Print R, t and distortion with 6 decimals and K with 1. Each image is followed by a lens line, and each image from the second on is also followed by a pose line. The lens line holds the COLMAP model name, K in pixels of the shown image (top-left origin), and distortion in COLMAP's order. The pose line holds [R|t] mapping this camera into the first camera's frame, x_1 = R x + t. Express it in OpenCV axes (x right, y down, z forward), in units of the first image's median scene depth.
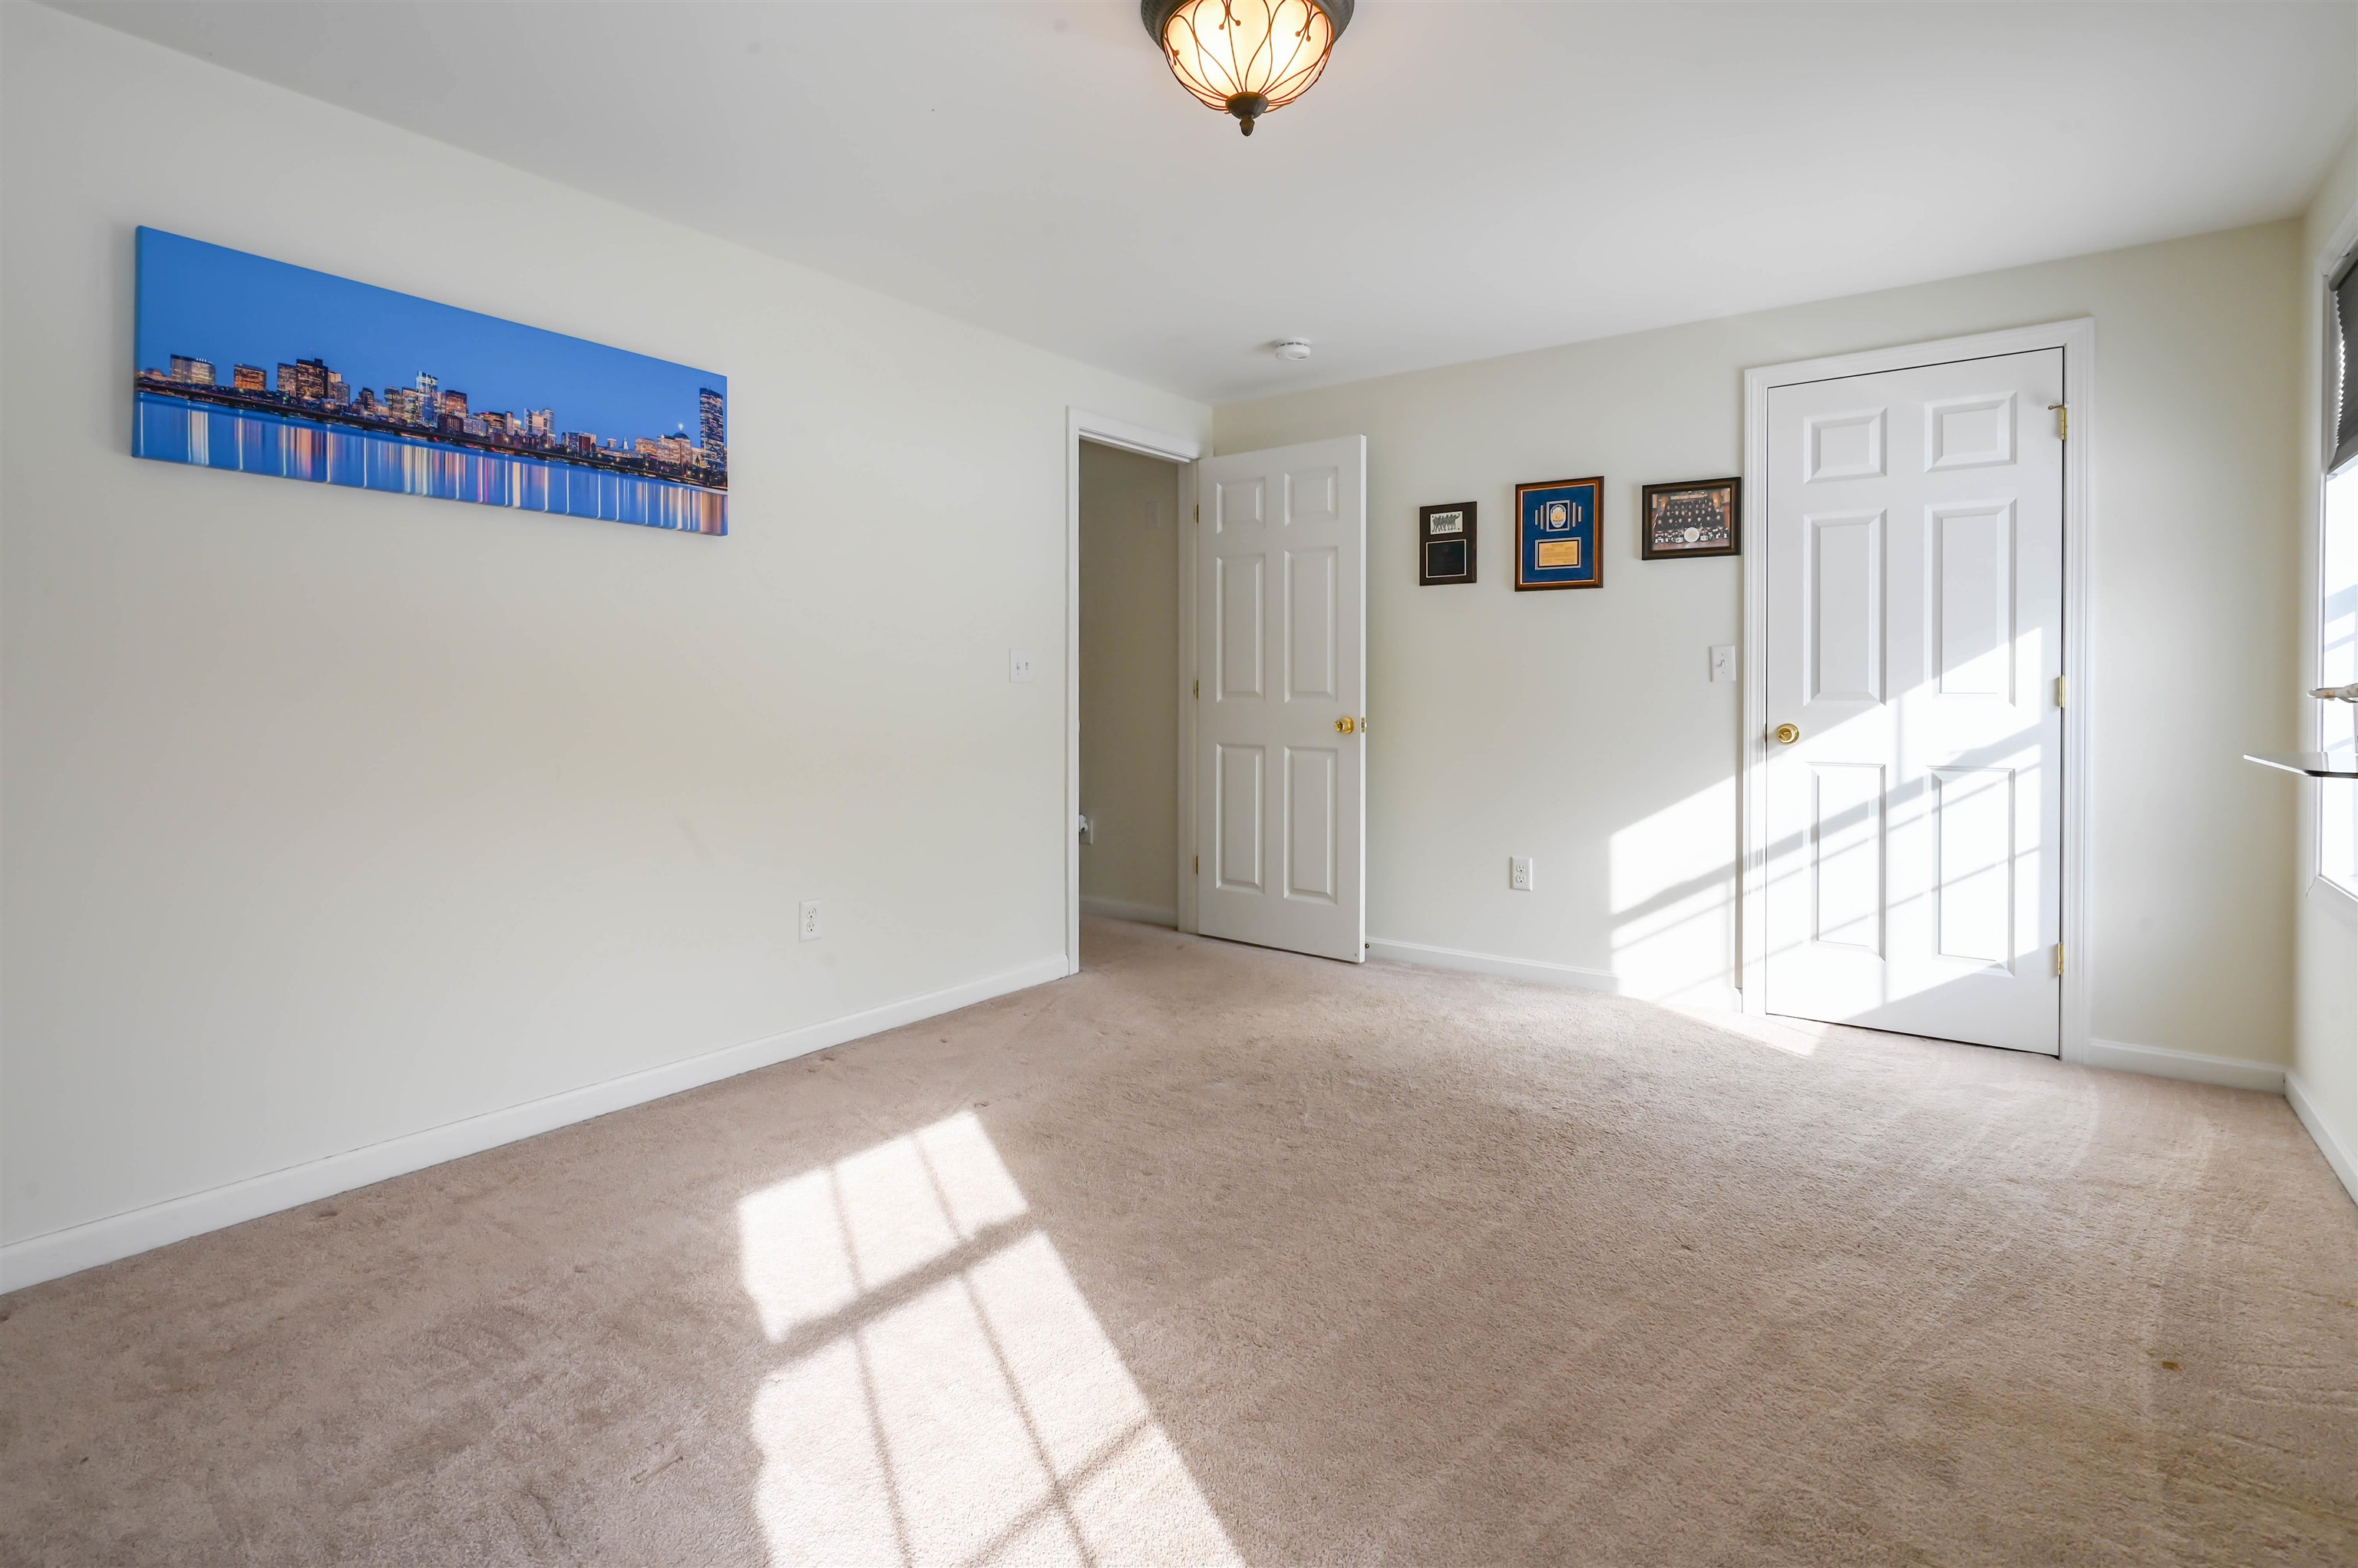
lens RADIAL K [[1185.4, 0, 1185.4], [0, 1185.4, 695.6], [0, 0, 1]] dist [-0.000466, 0.000083]
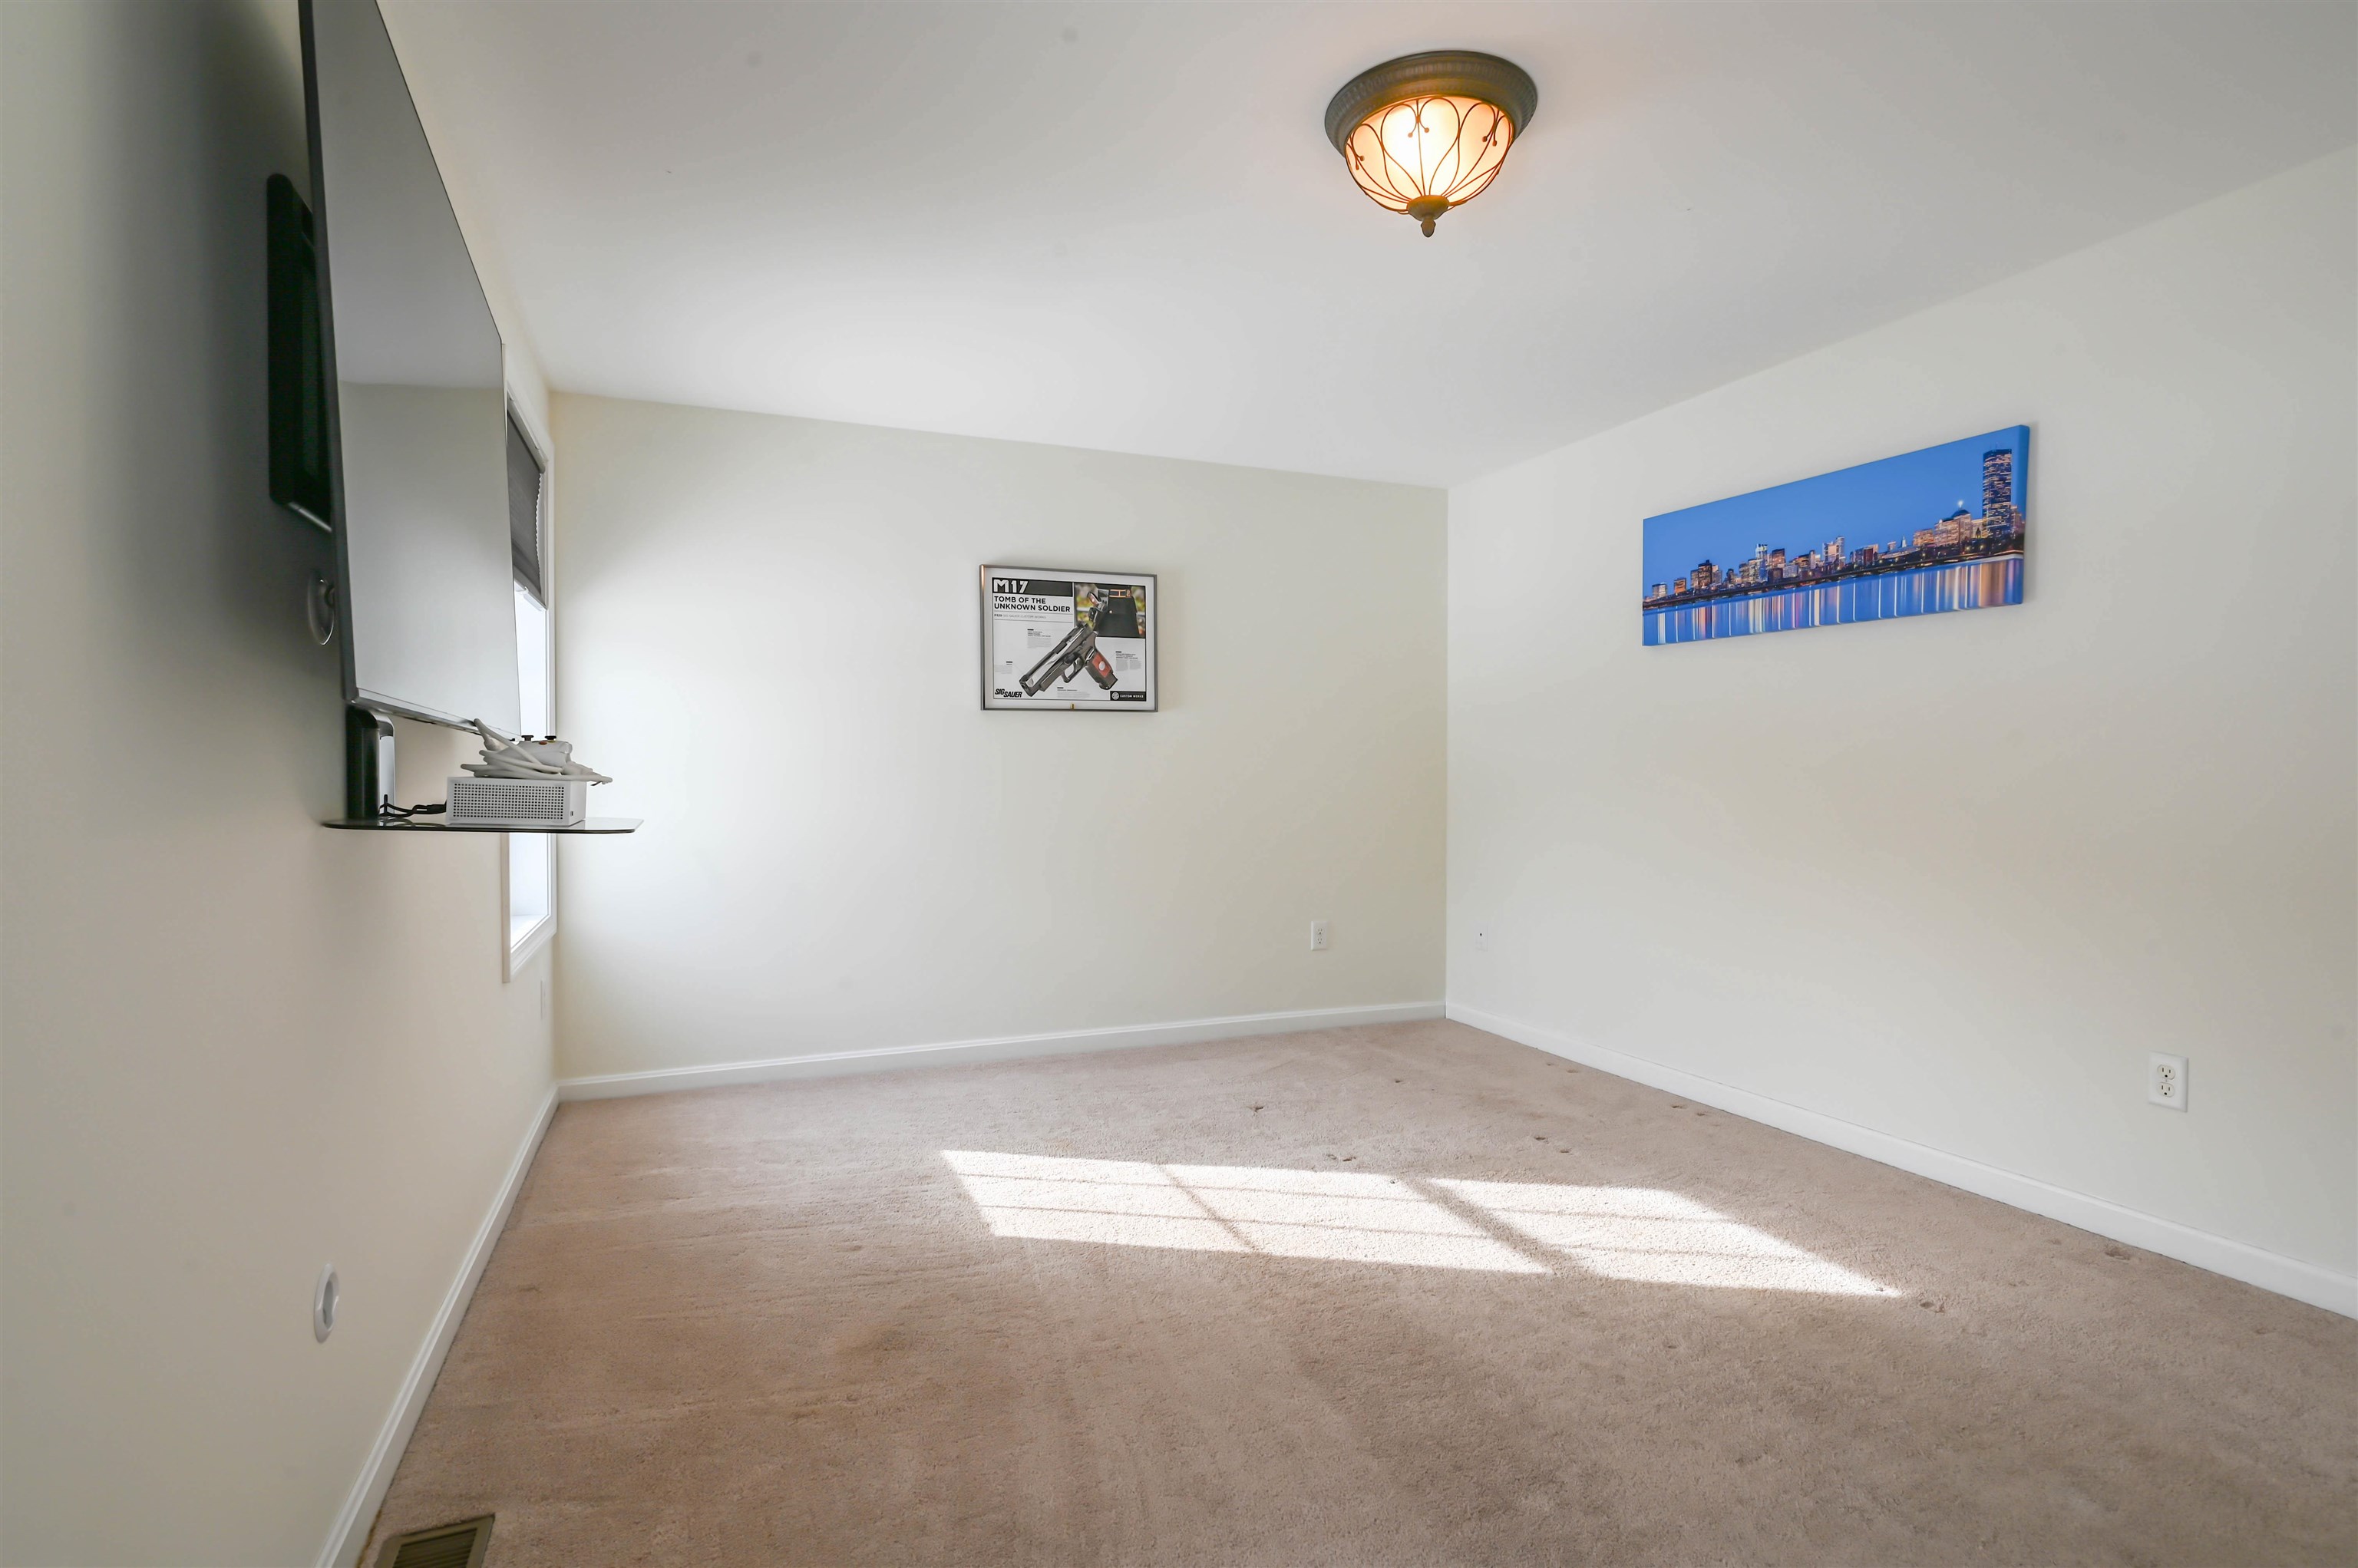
lens RADIAL K [[1144.9, 0, 1163.6], [0, 1144.9, 780.4], [0, 0, 1]] dist [-0.000111, 0.000032]
pose [[-0.534598, 0.001141, -0.845106, 0.616006], [-0.007222, 0.999956, 0.005918, -0.000406], [0.845076, 0.009267, -0.534567, 0.814889]]
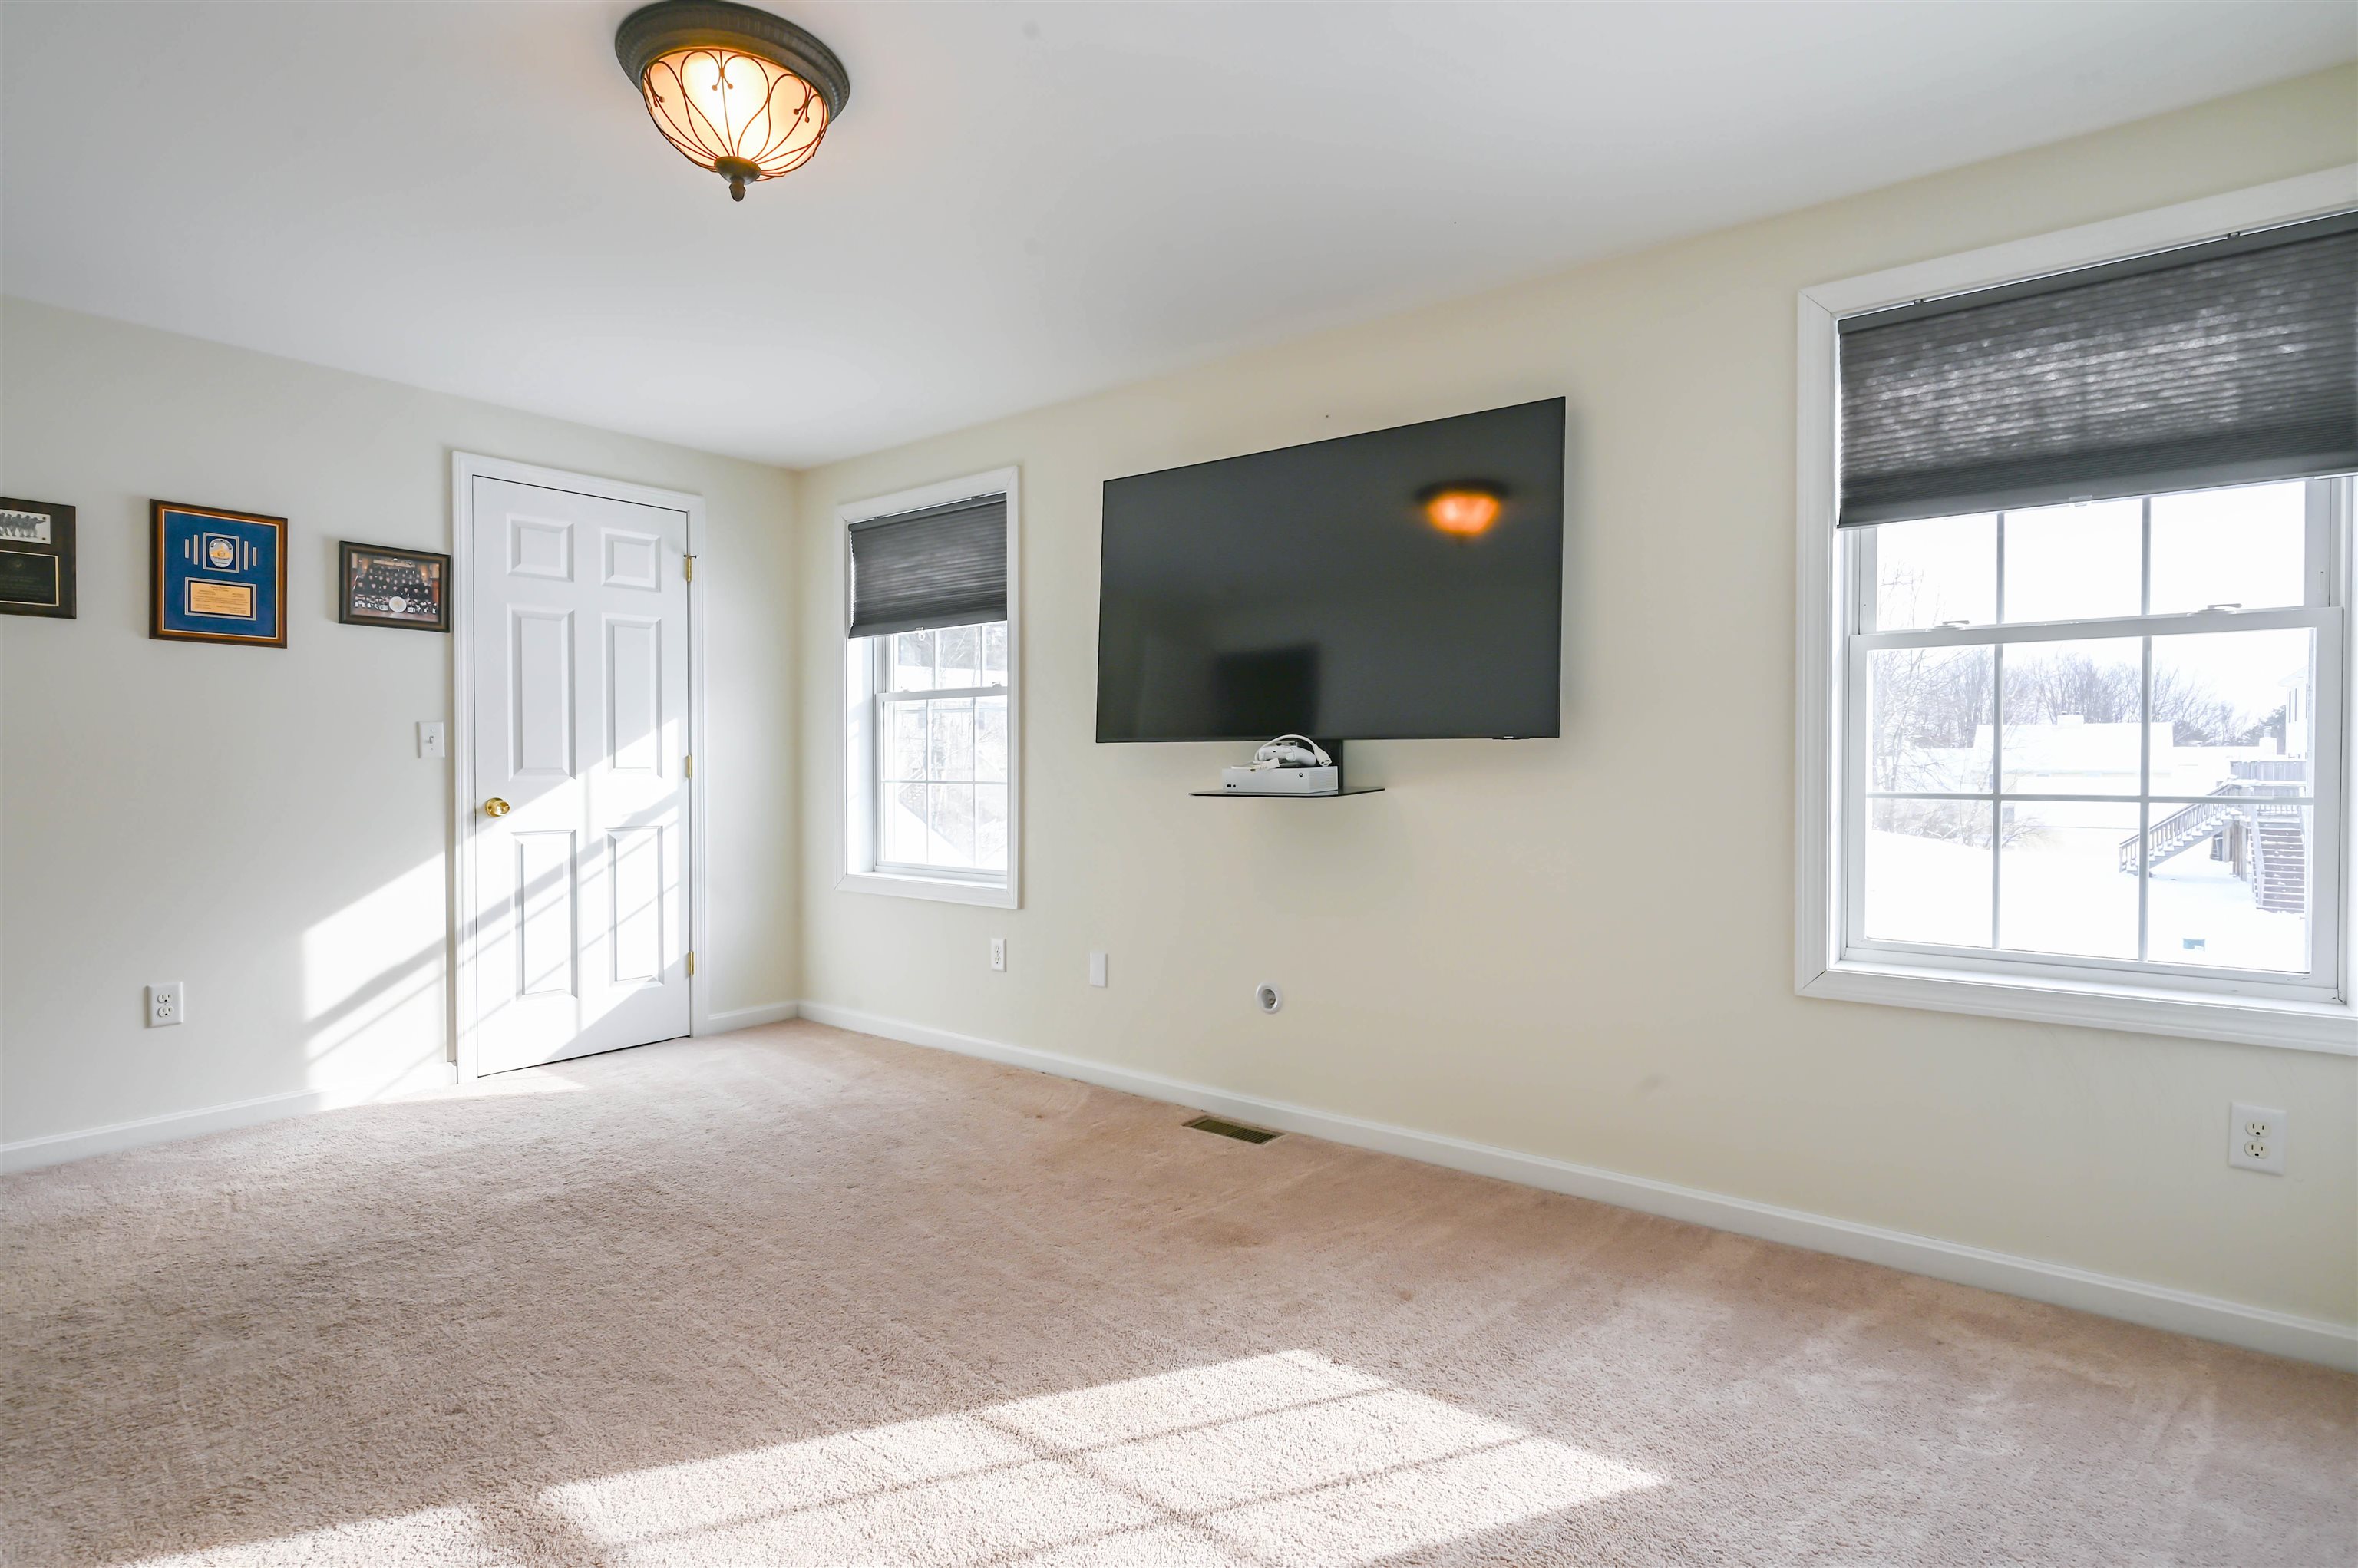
lens RADIAL K [[1157.4, 0, 1179.0], [0, 1157.4, 784.0], [0, 0, 1]] dist [-0.000933, 0.001230]
pose [[0.031103, -0.016826, 0.999375, -0.536616], [0.008321, 0.999828, 0.016575, -0.000974], [-0.999482, 0.007800, 0.031237, 0.373907]]
